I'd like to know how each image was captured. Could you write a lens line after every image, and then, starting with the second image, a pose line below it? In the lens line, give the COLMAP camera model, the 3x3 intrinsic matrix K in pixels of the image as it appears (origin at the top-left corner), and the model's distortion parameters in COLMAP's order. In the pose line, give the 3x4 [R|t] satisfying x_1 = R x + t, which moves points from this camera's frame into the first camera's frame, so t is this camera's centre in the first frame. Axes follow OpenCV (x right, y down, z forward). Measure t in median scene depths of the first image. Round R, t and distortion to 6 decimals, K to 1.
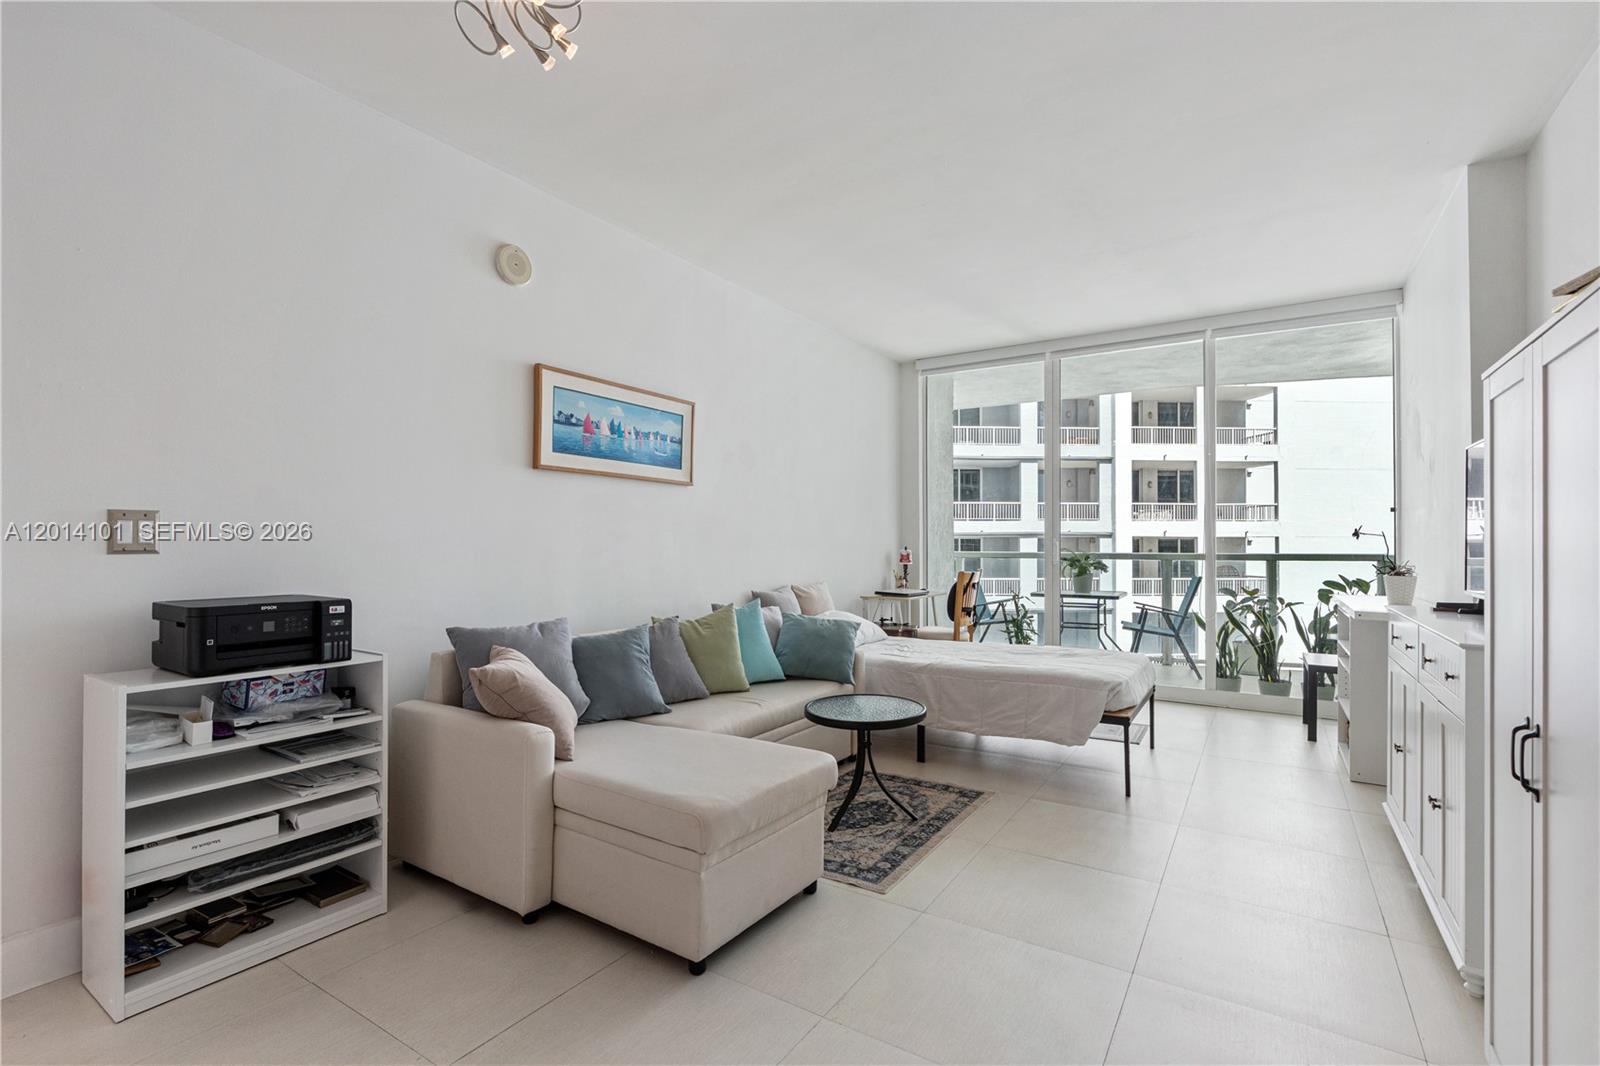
lens RADIAL K [[724.5, 0, 800.0], [0, 724.5, 533.0], [0, 0, 1]] dist [-0.000040, 0.000396]
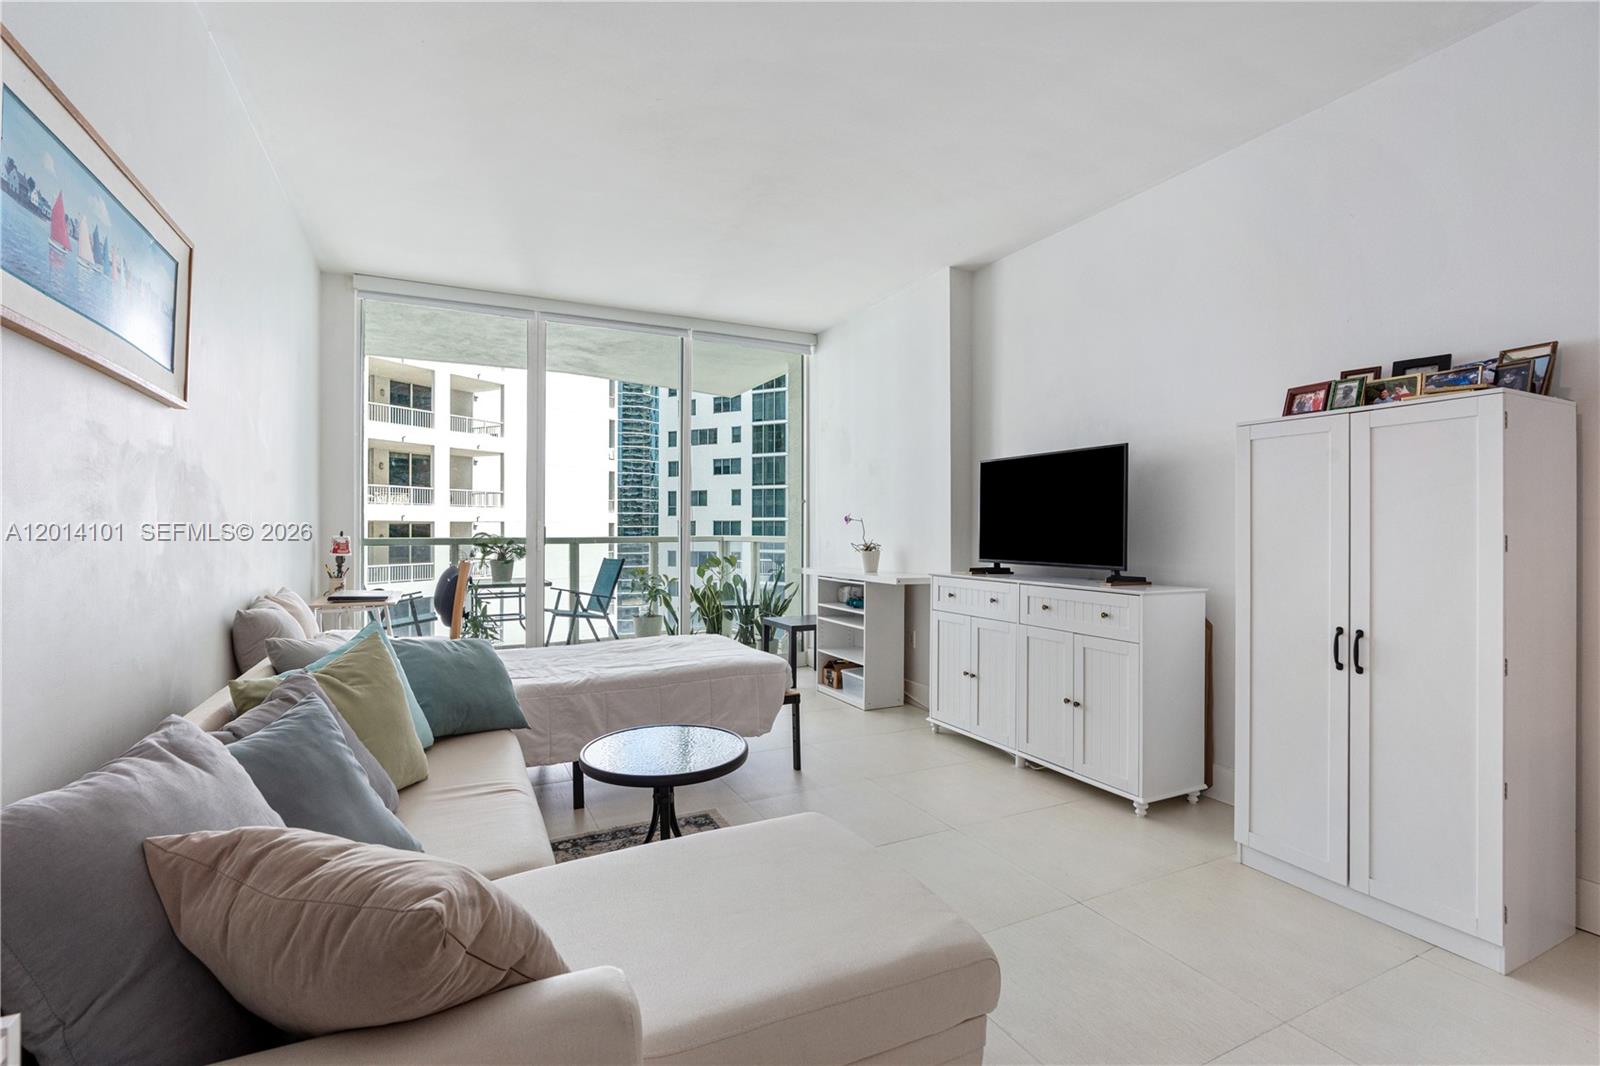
lens RADIAL K [[724.8, 0, 798.3], [0, 724.8, 526.7], [0, 0, 1]] dist [-0.001920, 0.000201]
pose [[0.512248, 0.002807, 0.858833, -0.269720], [-0.013230, 0.999902, 0.004623, 0.005744], [-0.858736, -0.013731, 0.512235, 0.288338]]
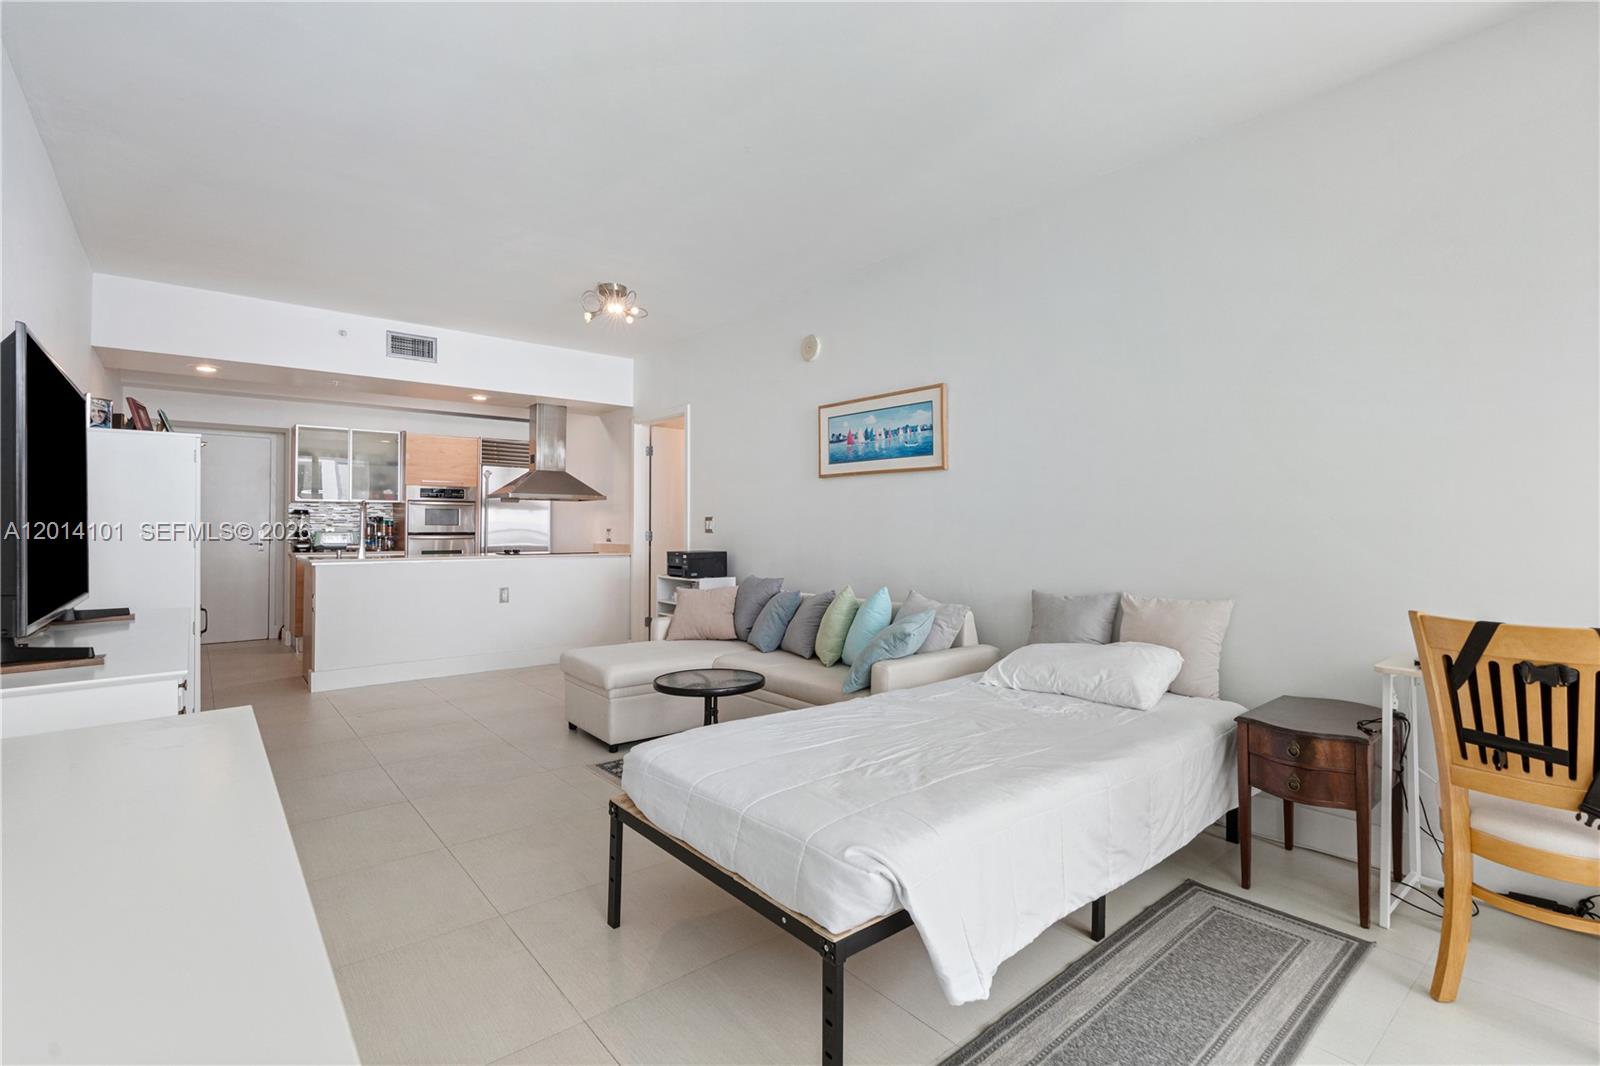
lens RADIAL K [[724.8, 0, 798.3], [0, 724.8, 526.7], [0, 0, 1]] dist [-0.001920, 0.000201]
pose [[-0.290571, -0.001442, -0.956852, 0.628375], [0.017556, 0.999822, -0.006838, 0.011493], [0.956692, -0.018785, -0.290494, 0.819768]]
